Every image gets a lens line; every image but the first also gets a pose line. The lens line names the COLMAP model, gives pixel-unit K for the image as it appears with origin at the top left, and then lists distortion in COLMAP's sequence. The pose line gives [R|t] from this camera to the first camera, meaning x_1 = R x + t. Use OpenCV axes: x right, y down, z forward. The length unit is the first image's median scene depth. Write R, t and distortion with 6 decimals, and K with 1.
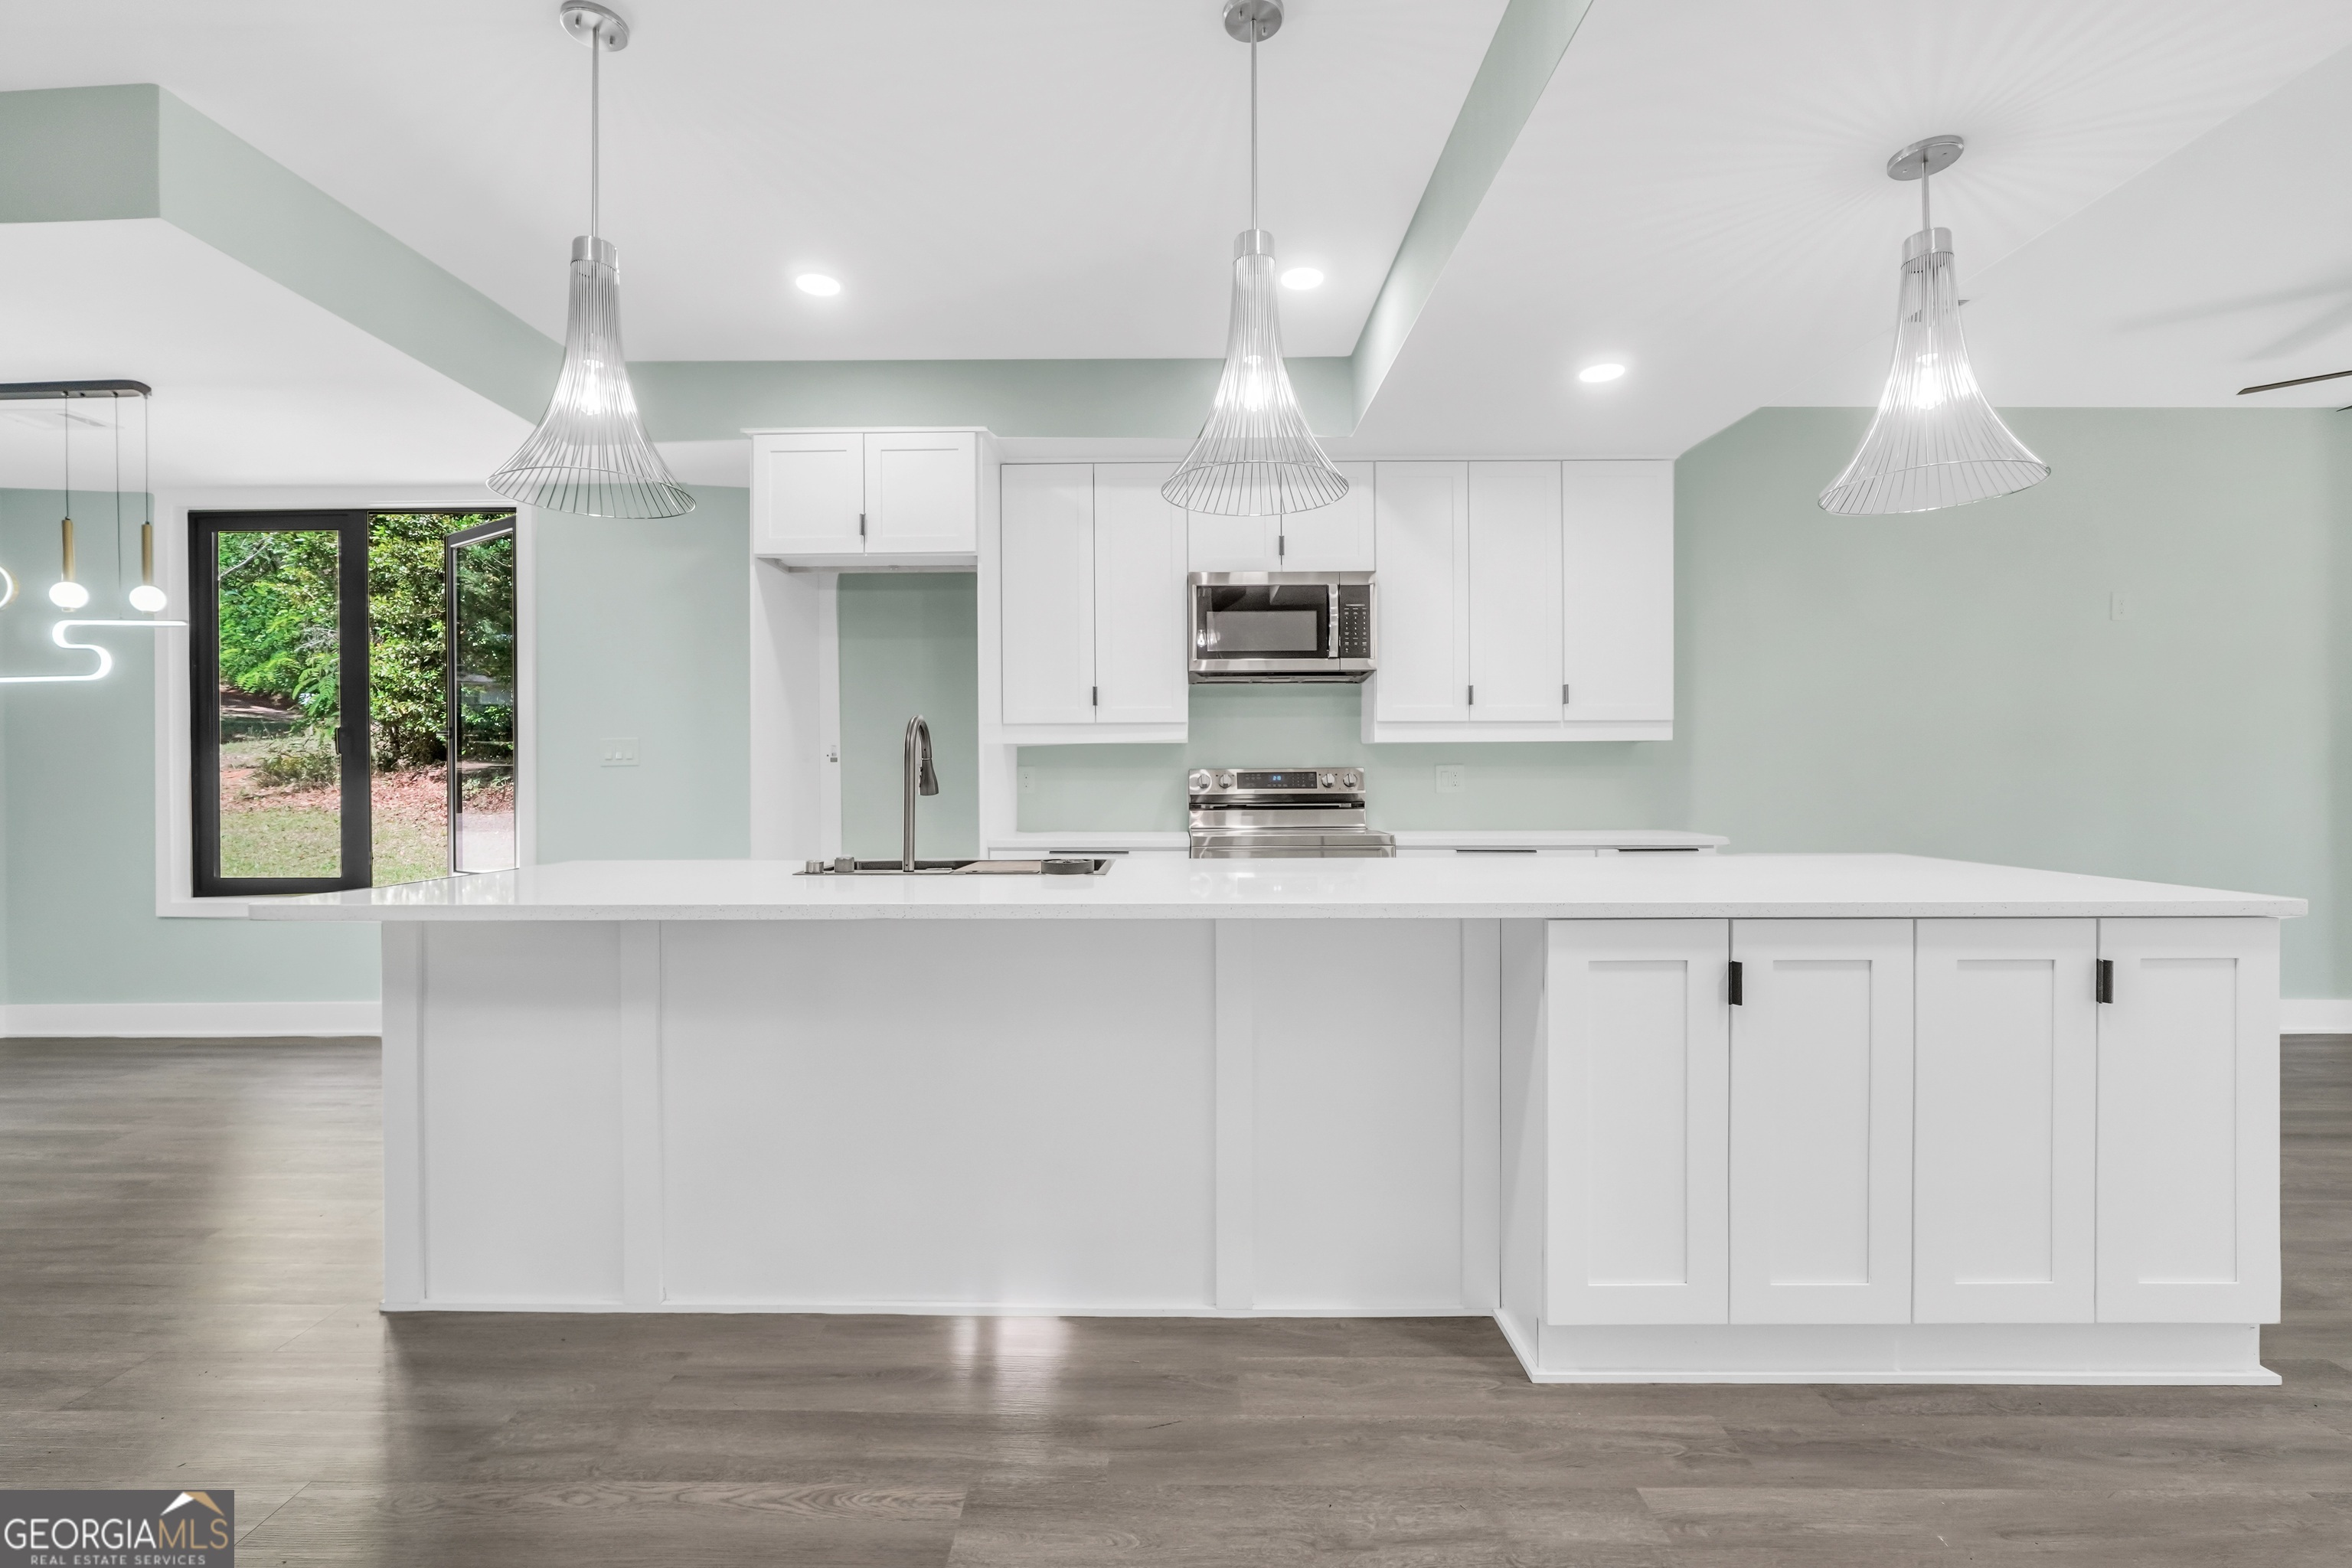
lens RADIAL K [[1002.1, 0, 1161.0], [0, 1002.1, 784.2], [0, 0, 1]] dist [-0.019555, 0.007286]
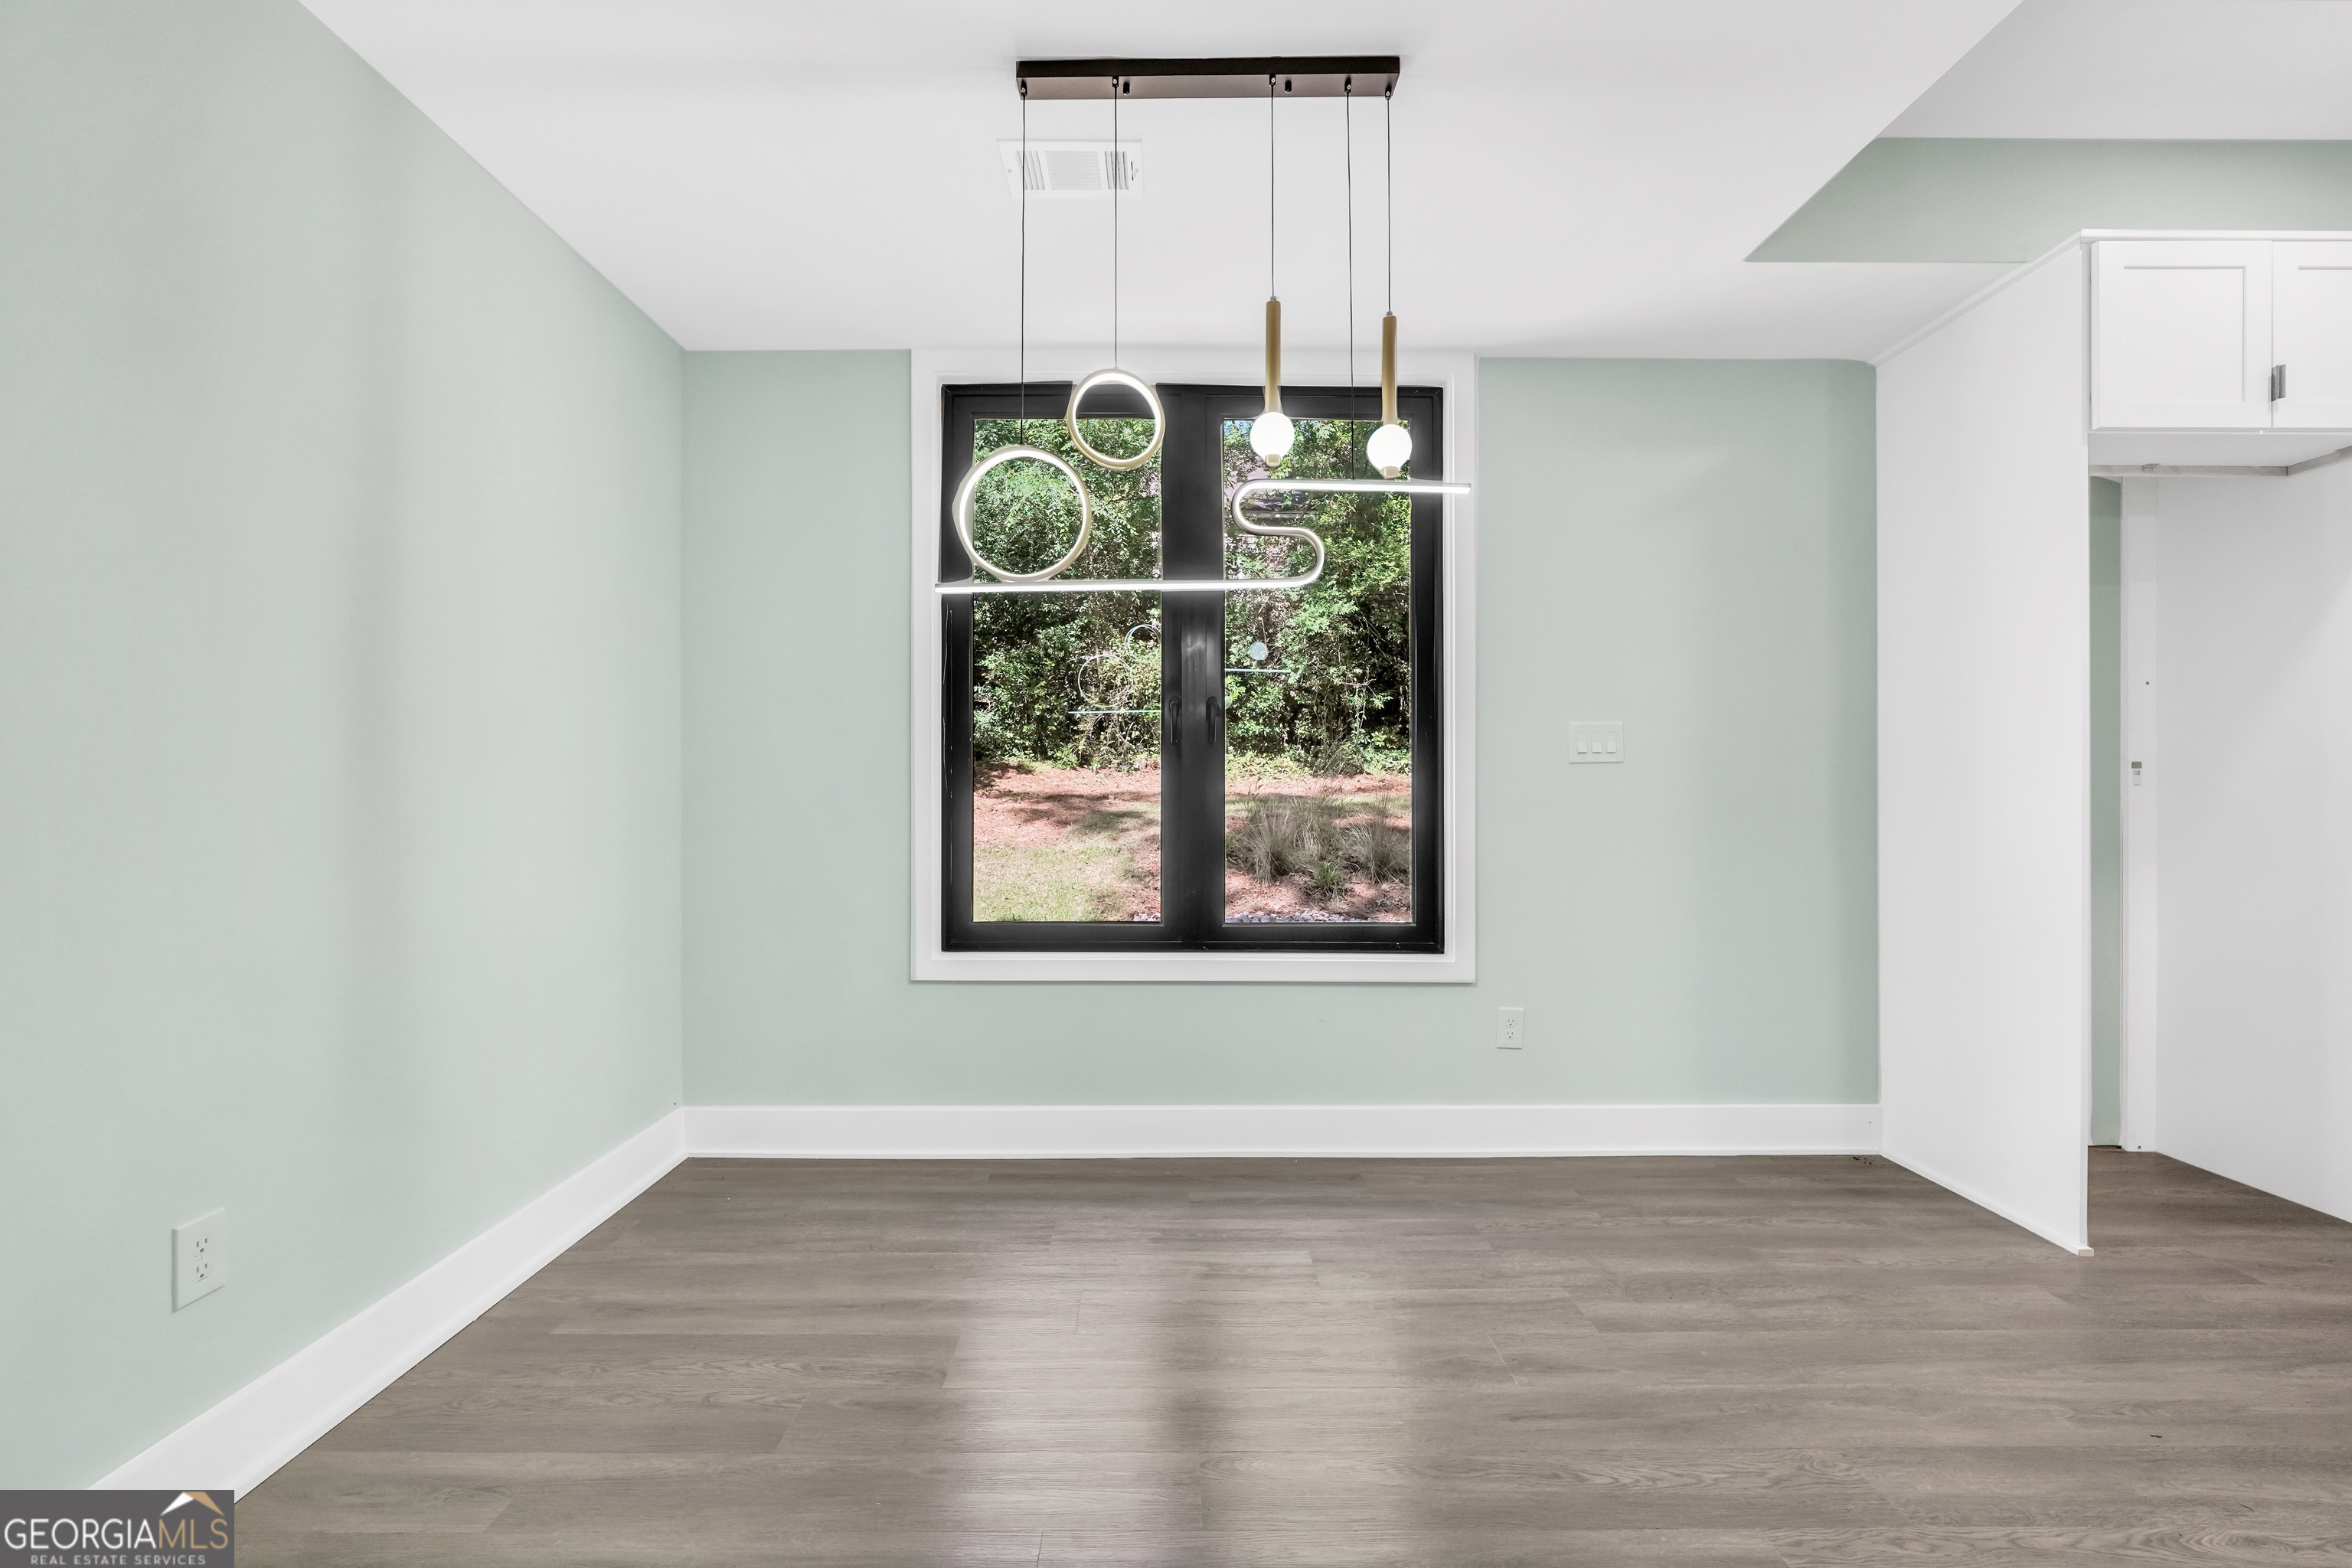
lens RADIAL K [[1002.1, 0, 1170.9], [0, 1002.1, 792.3], [0, 0, 1]] dist [-0.019555, 0.007286]
pose [[0.999741, 0.008007, 0.021285, -0.934203], [-0.007696, 0.999863, -0.014648, 0.016821], [-0.021399, 0.014481, 0.999666, 0.351777]]
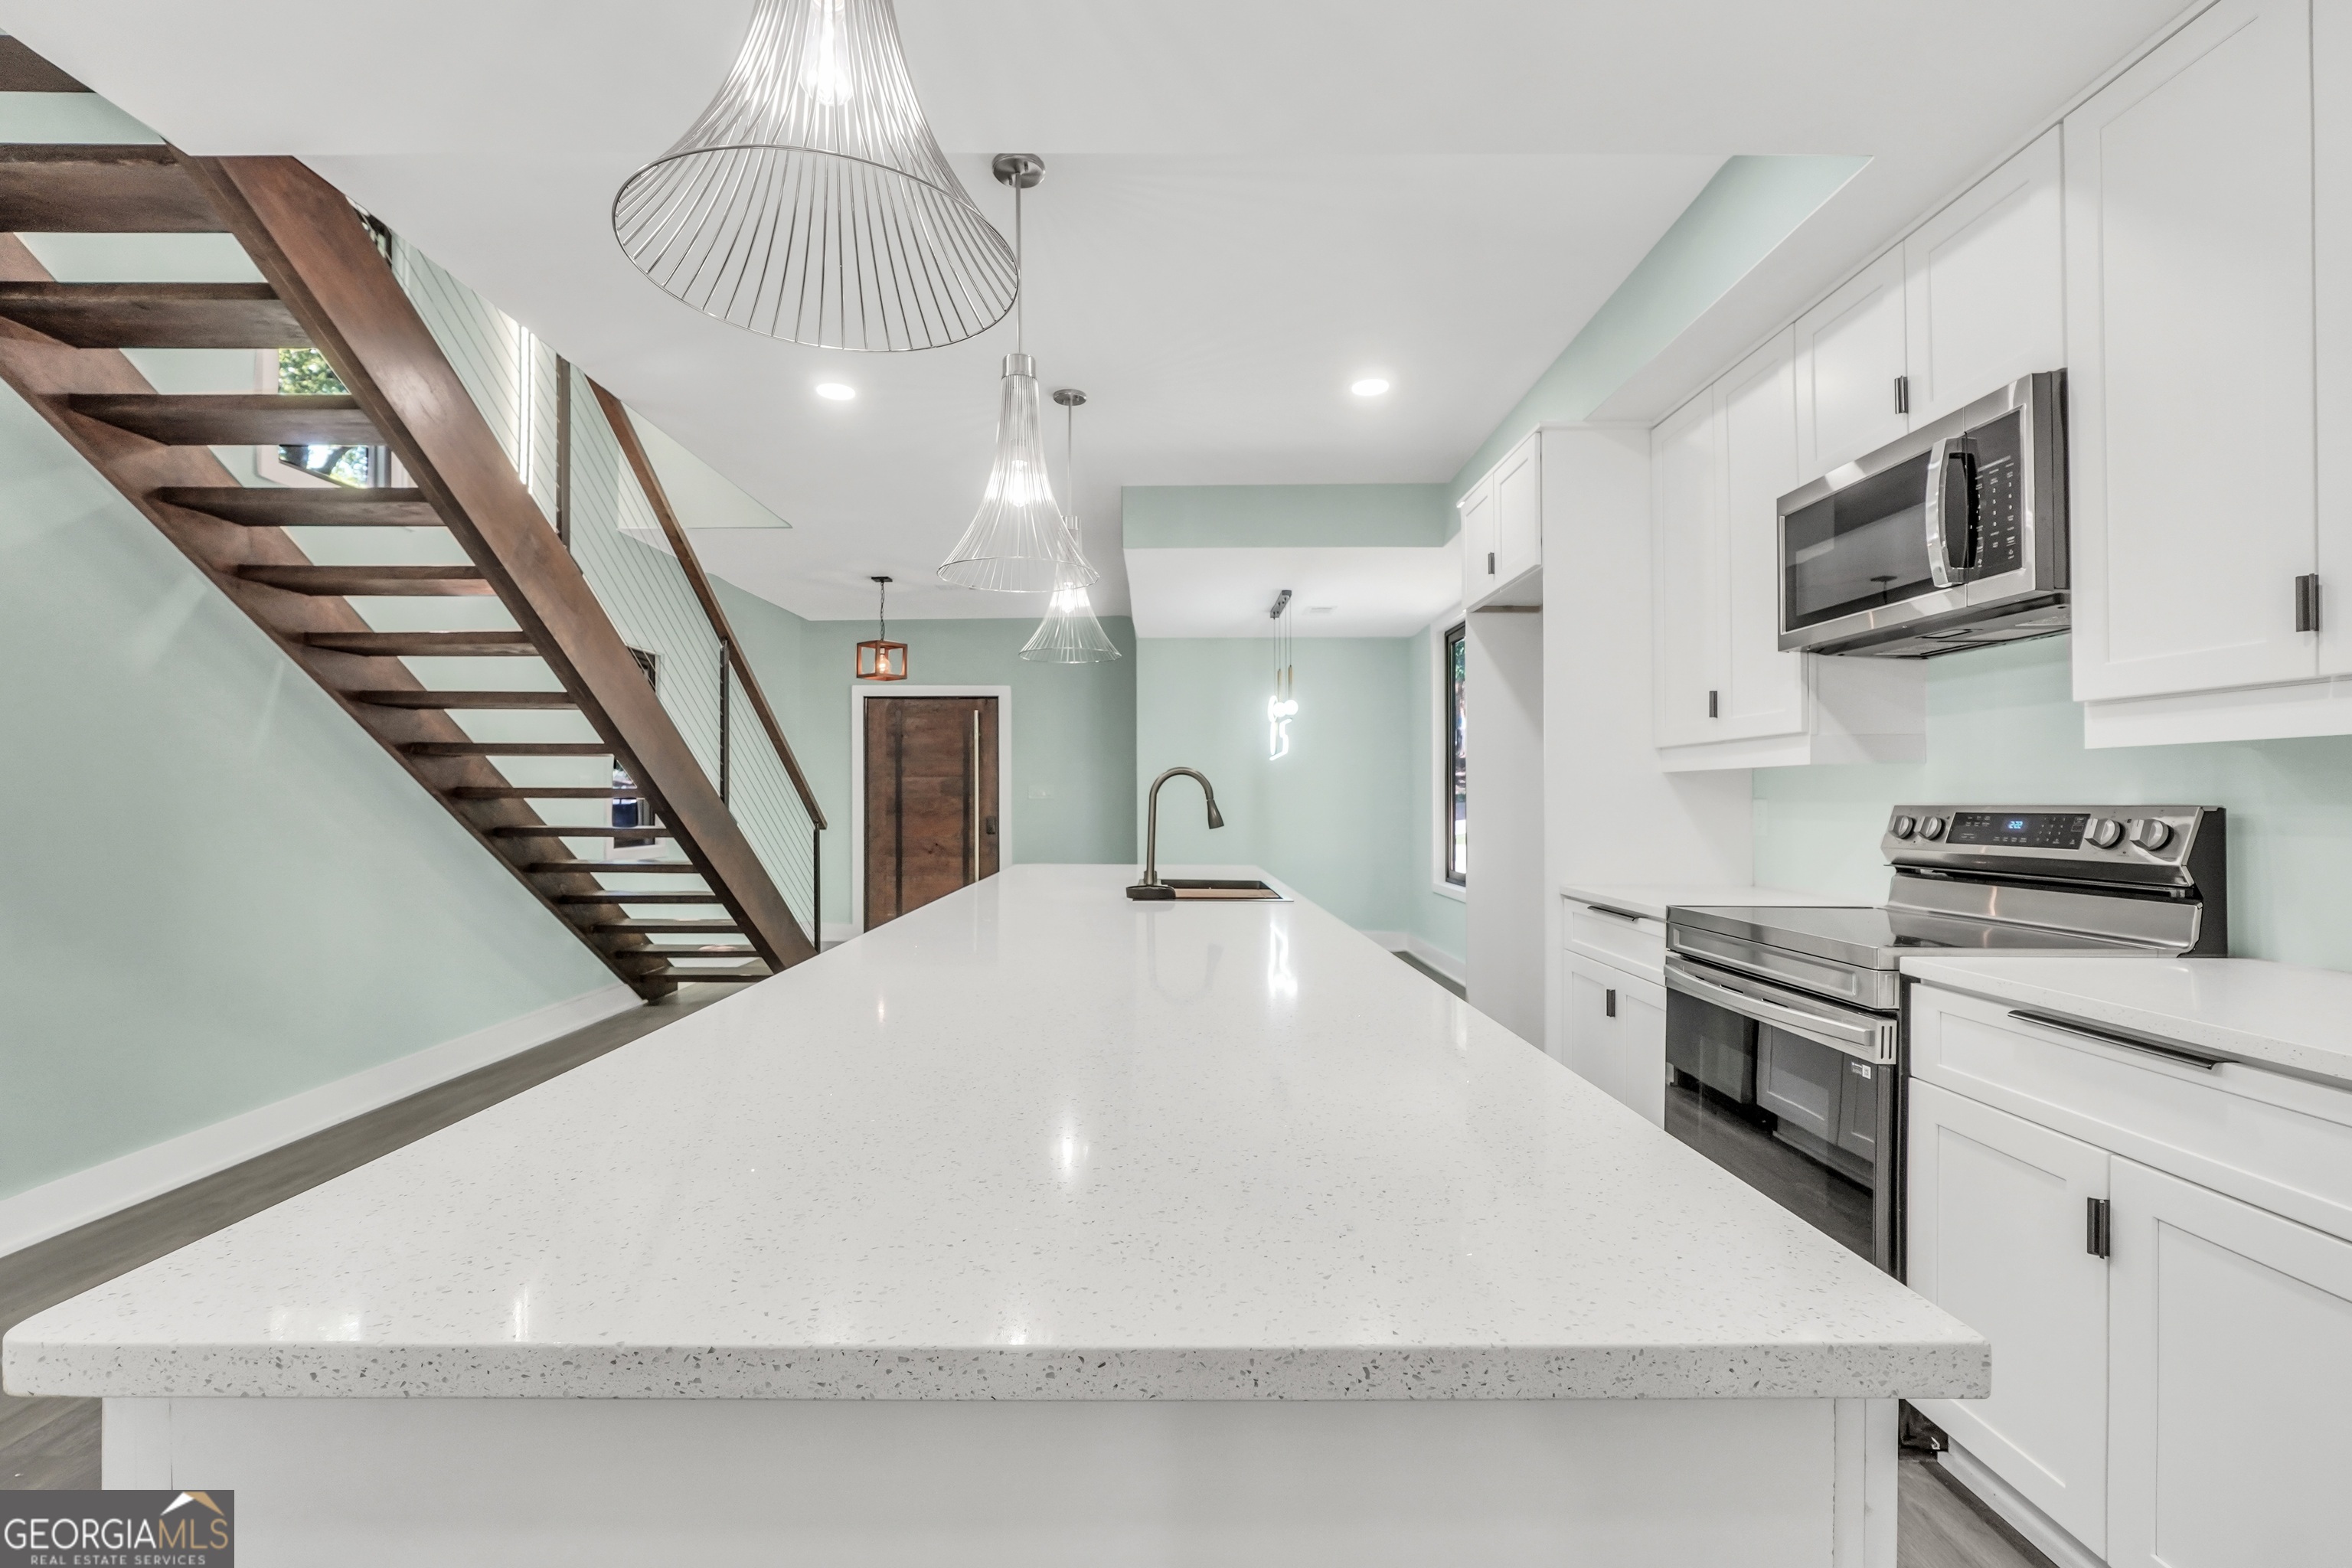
lens RADIAL K [[1002.1, 0, 1156.8], [0, 1002.1, 797.8], [0, 0, 1]] dist [-0.019555, 0.007286]
pose [[0.012126, 0.001351, -0.999926, 0.651253], [-0.006191, 0.999980, 0.001276, -0.019041], [0.999907, 0.006175, 0.012134, 0.595522]]
